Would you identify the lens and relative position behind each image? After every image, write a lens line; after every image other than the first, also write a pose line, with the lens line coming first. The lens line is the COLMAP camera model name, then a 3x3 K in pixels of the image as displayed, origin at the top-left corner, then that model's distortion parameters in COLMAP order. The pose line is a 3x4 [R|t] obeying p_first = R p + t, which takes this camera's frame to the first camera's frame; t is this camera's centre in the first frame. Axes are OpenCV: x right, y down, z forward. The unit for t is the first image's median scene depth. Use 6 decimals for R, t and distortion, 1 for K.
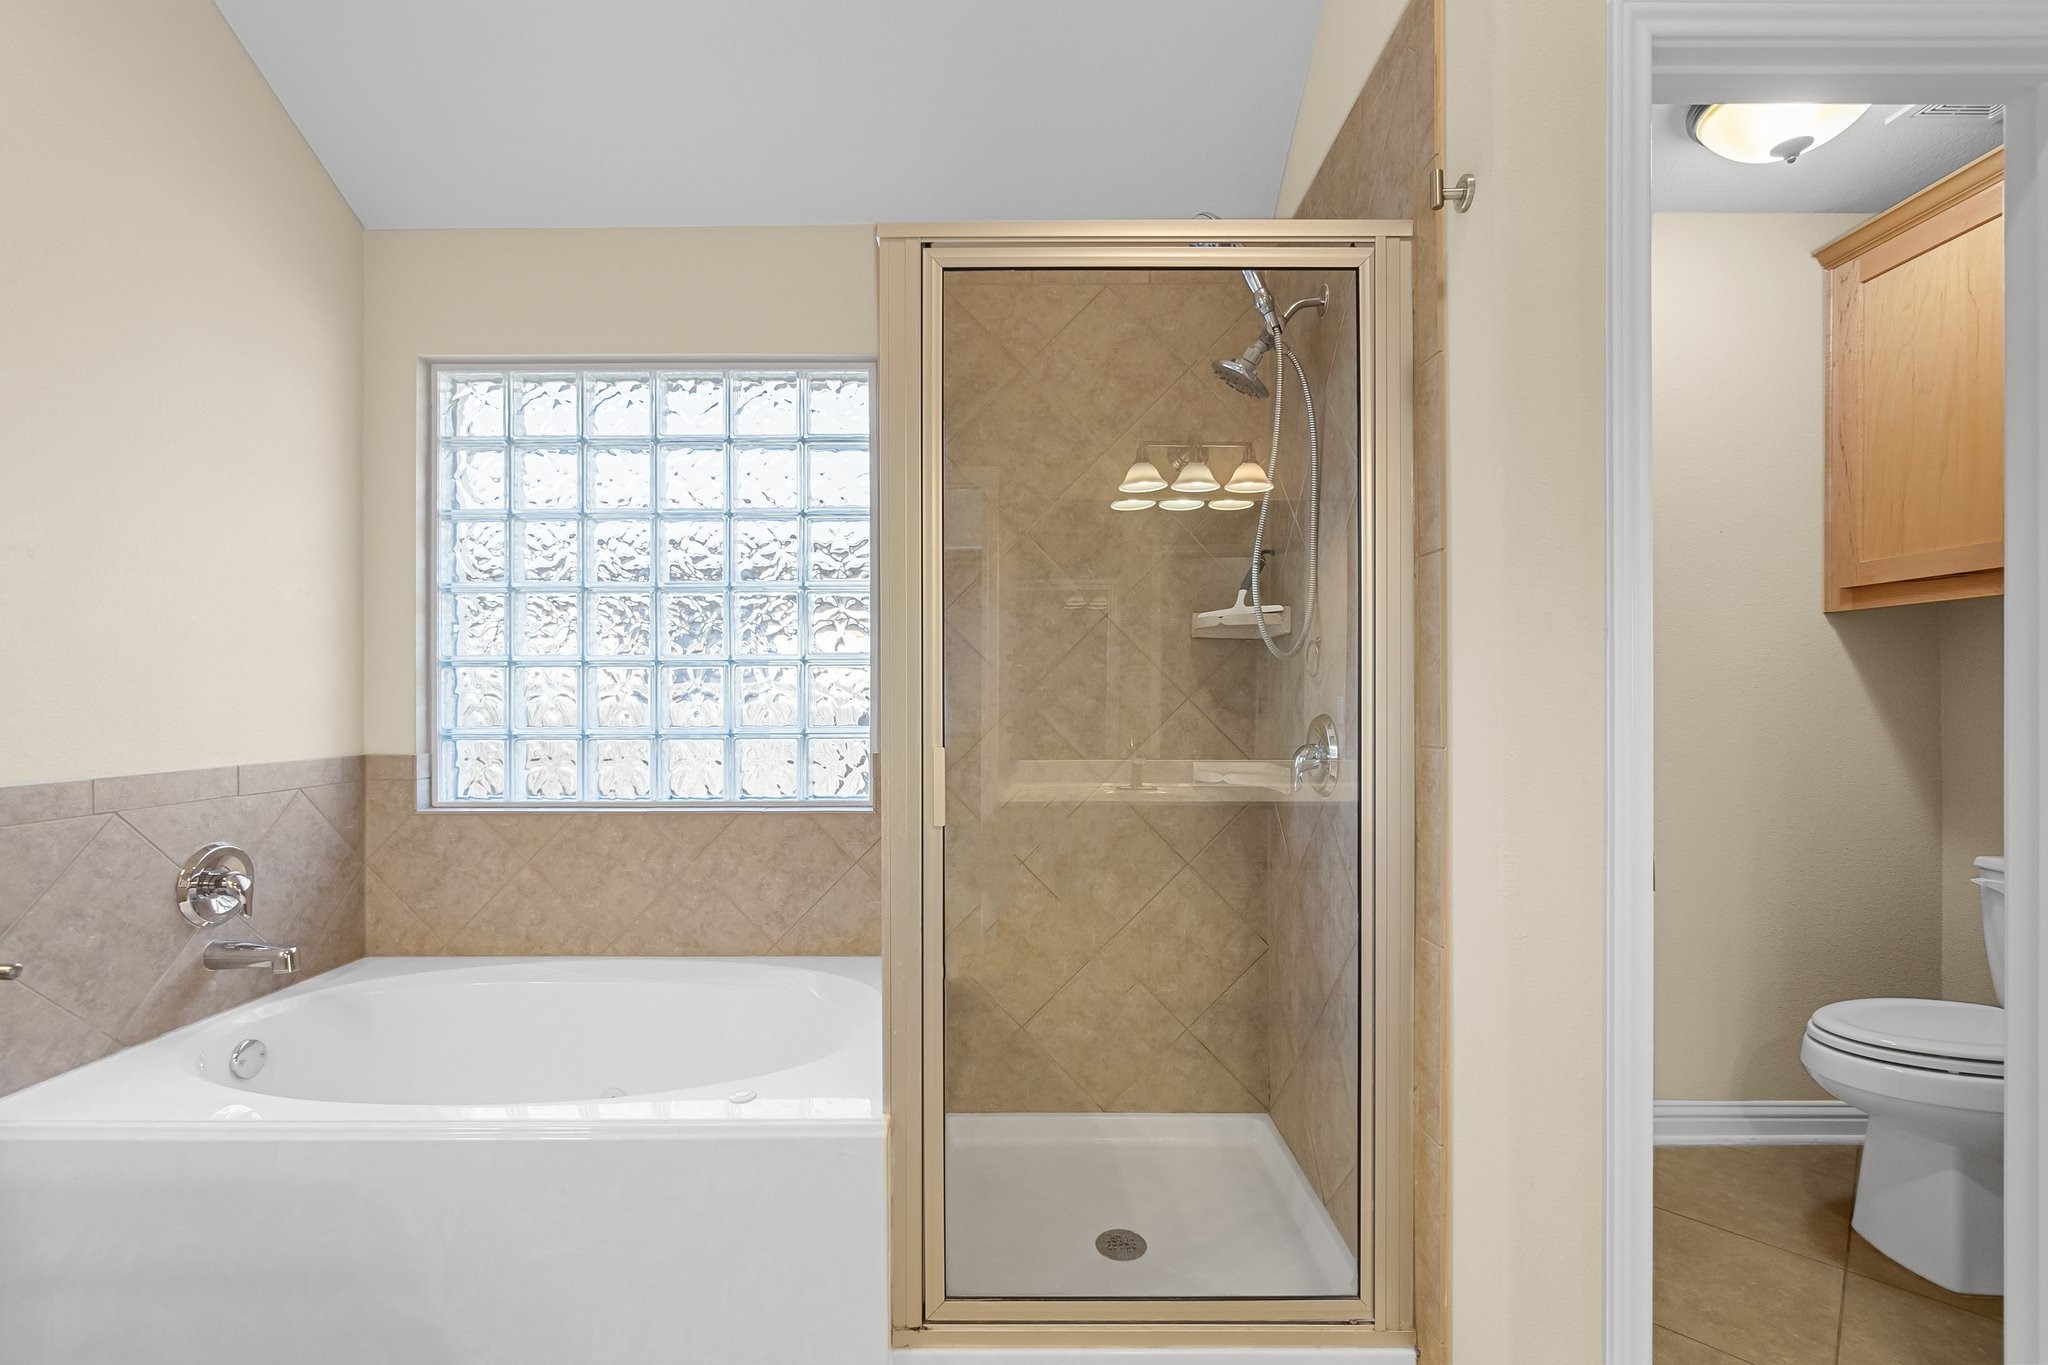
lens RADIAL K [[896.3, 0, 1018.4], [0, 896.3, 693.0], [0, 0, 1]] dist [-0.007128, 0.000380]
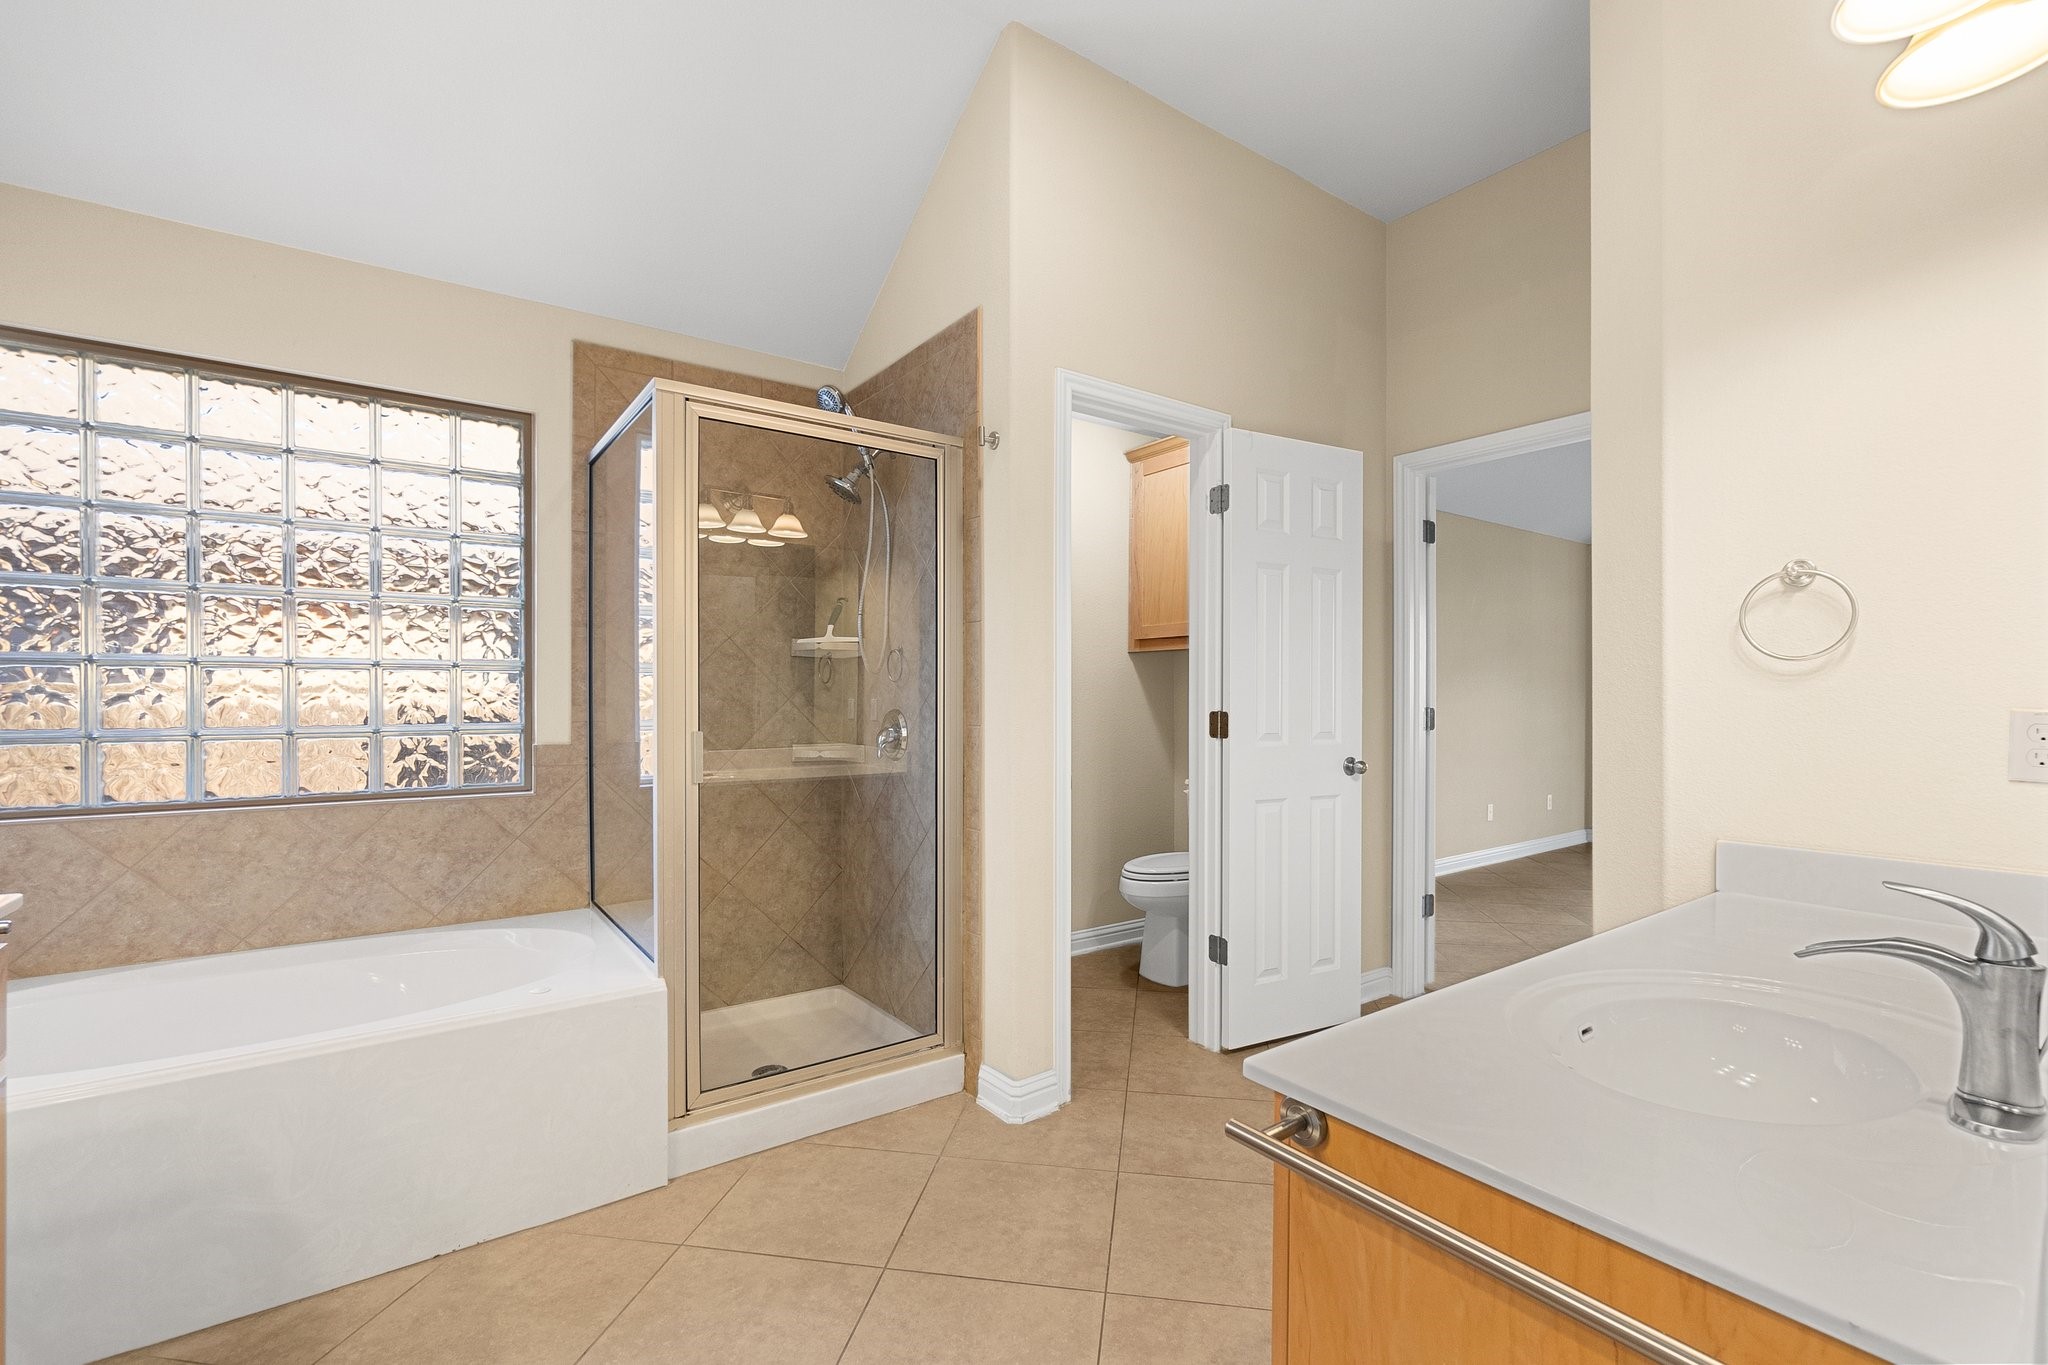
lens RADIAL K [[896.3, 0, 1028.9], [0, 896.3, 693.8], [0, 0, 1]] dist [-0.007128, 0.000380]
pose [[0.807544, 0.004895, 0.589787, -0.334677], [-0.003193, 0.999987, -0.003928, 0.001527], [-0.589799, 0.001289, 0.807549, -0.354901]]
